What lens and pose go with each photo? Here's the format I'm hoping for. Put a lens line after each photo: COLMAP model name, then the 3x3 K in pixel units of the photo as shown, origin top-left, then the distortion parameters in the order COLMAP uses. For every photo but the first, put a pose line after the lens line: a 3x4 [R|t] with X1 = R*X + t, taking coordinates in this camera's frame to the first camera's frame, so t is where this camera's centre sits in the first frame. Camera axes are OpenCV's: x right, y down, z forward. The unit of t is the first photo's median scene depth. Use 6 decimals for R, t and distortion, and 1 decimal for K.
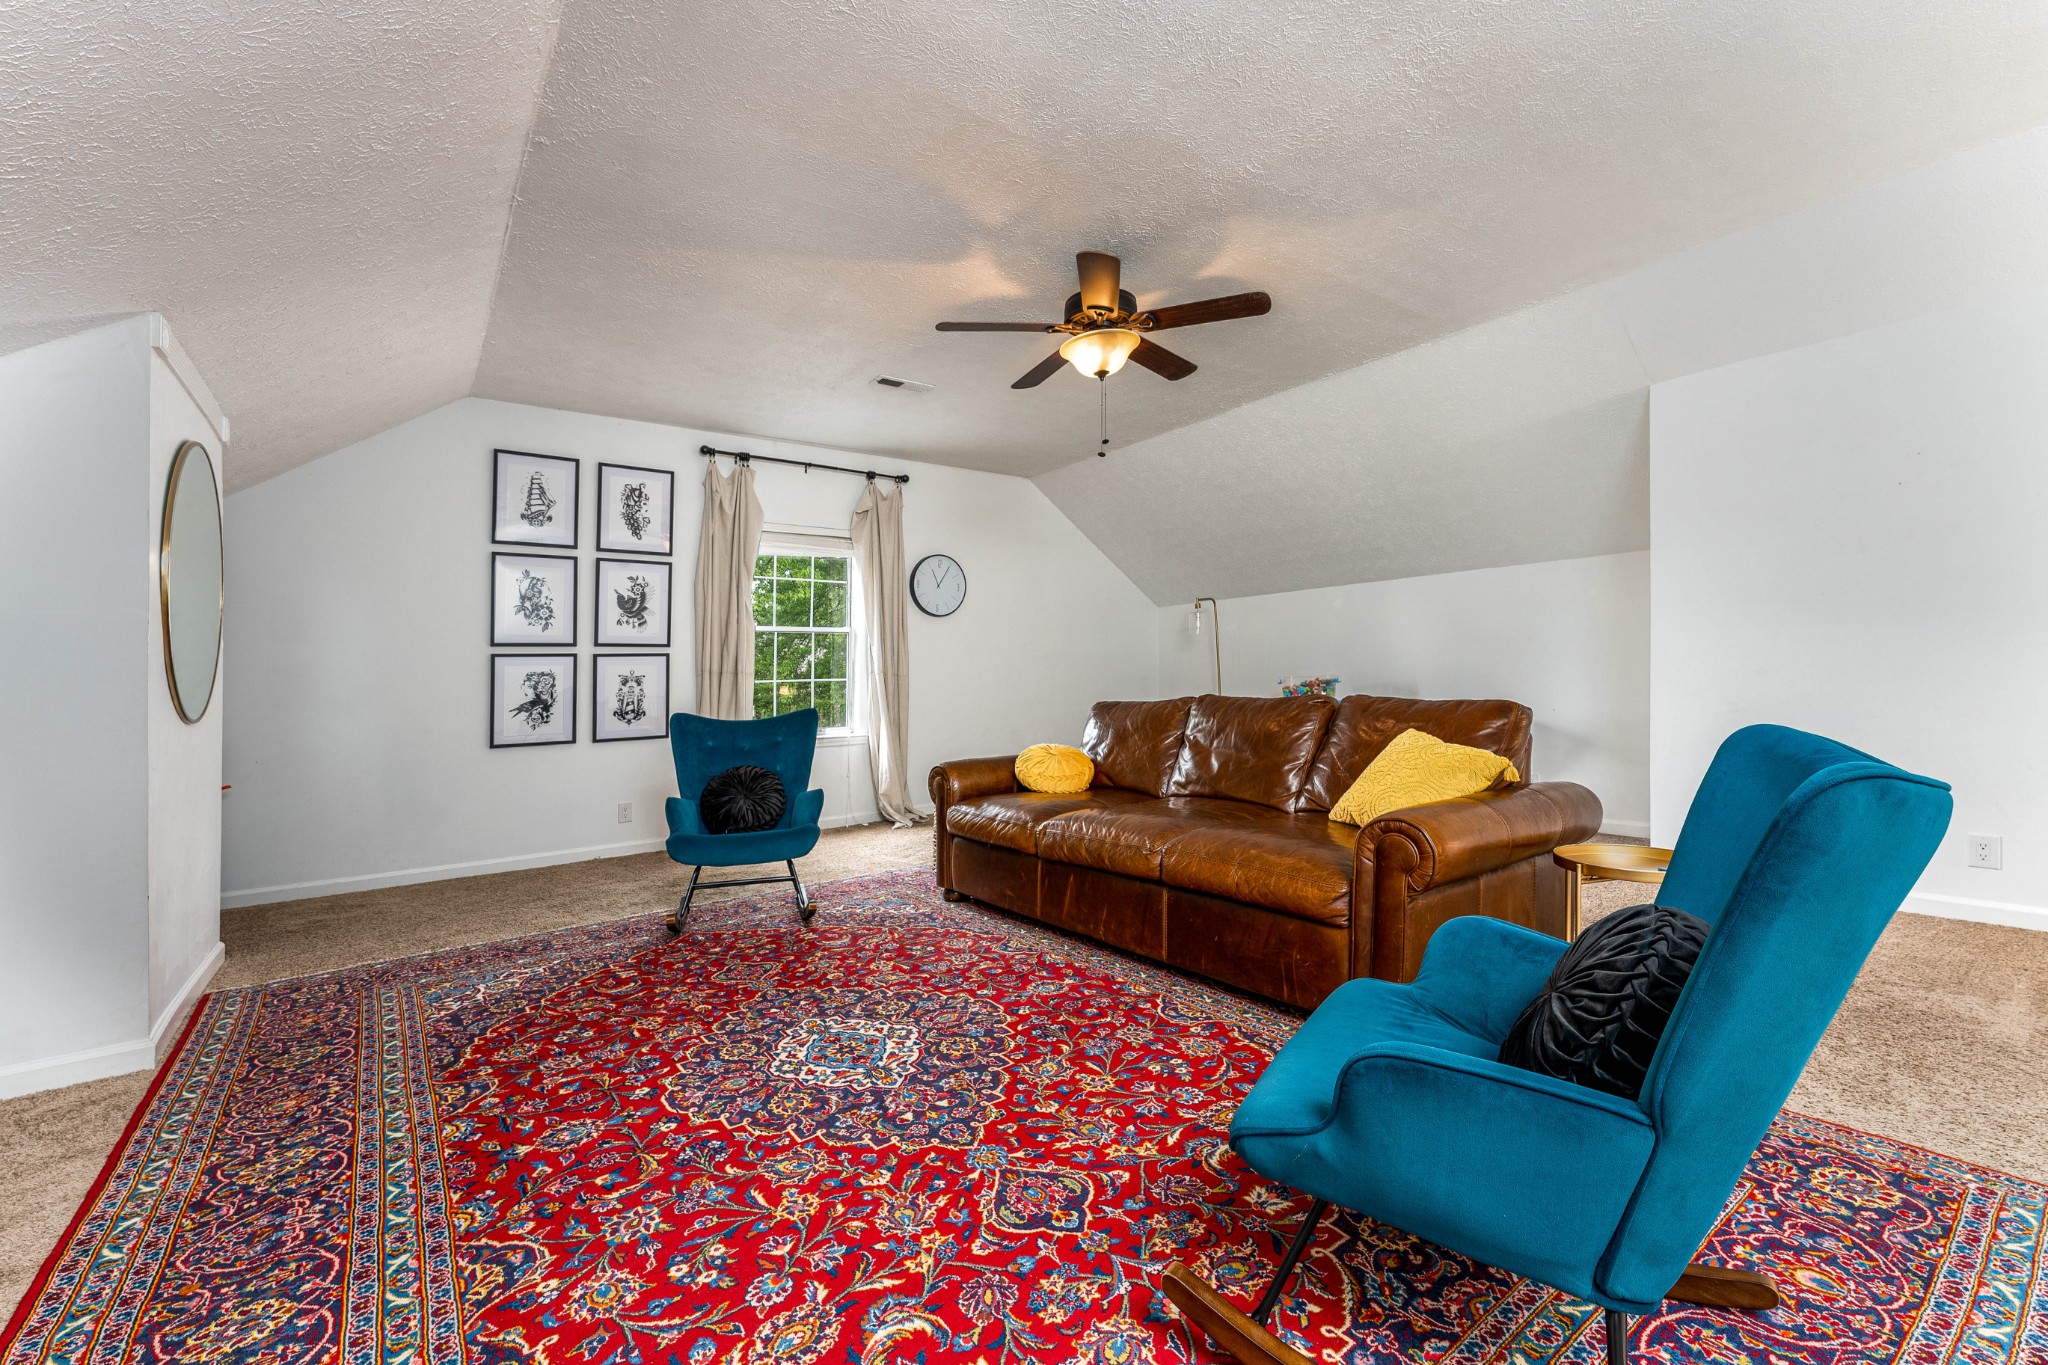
lens RADIAL K [[842.0, 0, 1024.0], [0, 842.0, 682.5], [0, 0, 1]] dist [0.000087, -0.000105]
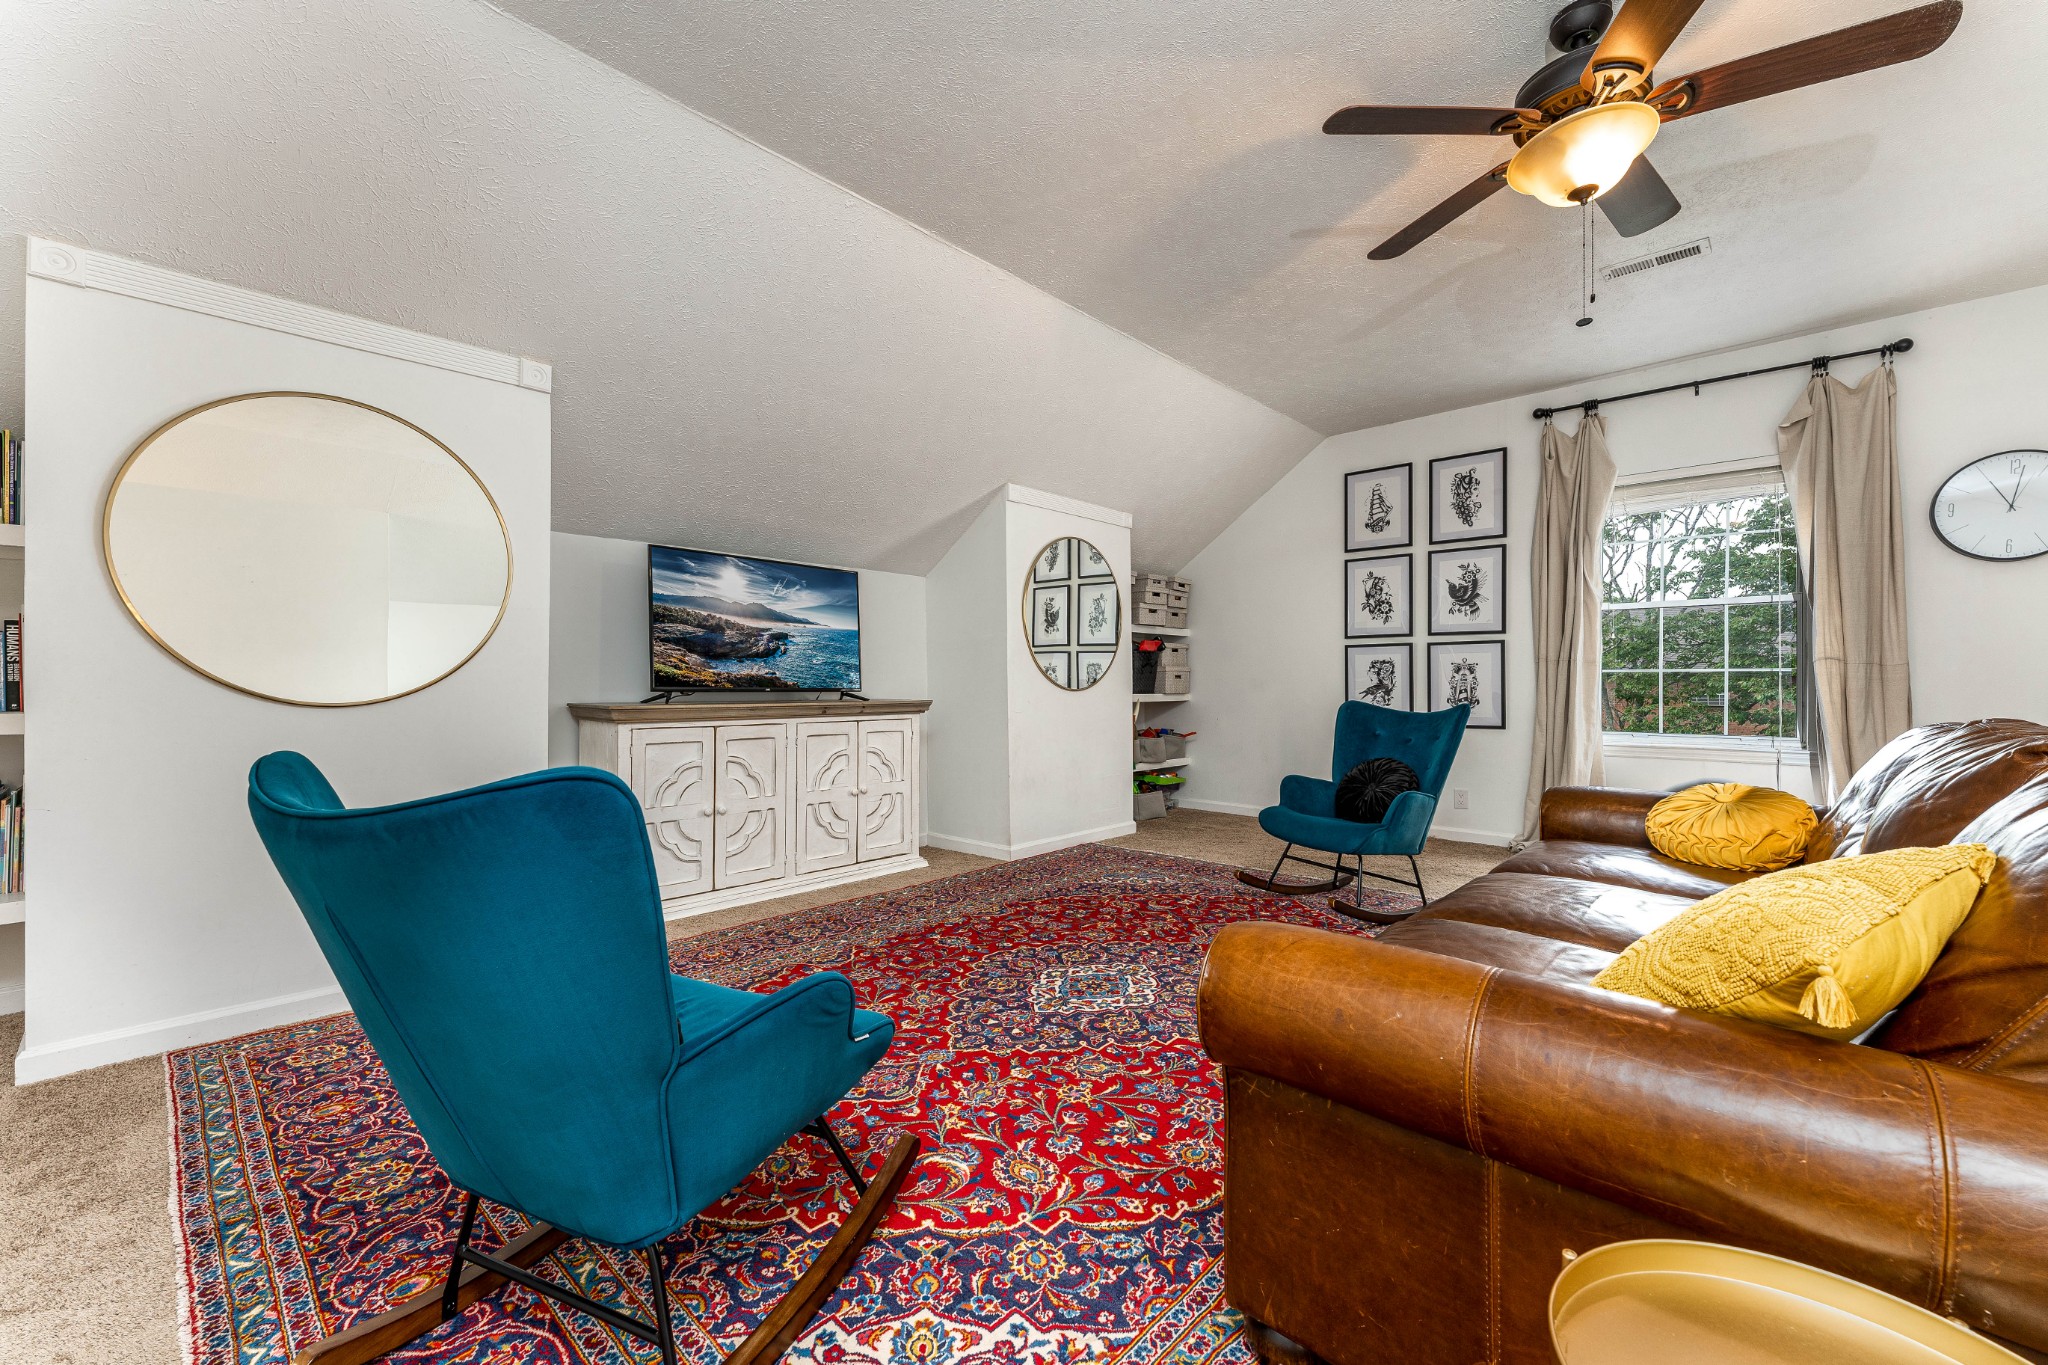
lens RADIAL K [[826.2, 0, 1027.1], [0, 826.2, 669.2], [0, 0, 1]] dist [0.000475, -0.000156]
pose [[0.182761, 0.013409, -0.983066, 0.898365], [-0.005630, 0.999905, 0.012592, -0.023858], [0.983141, 0.003233, 0.182819, 0.684332]]
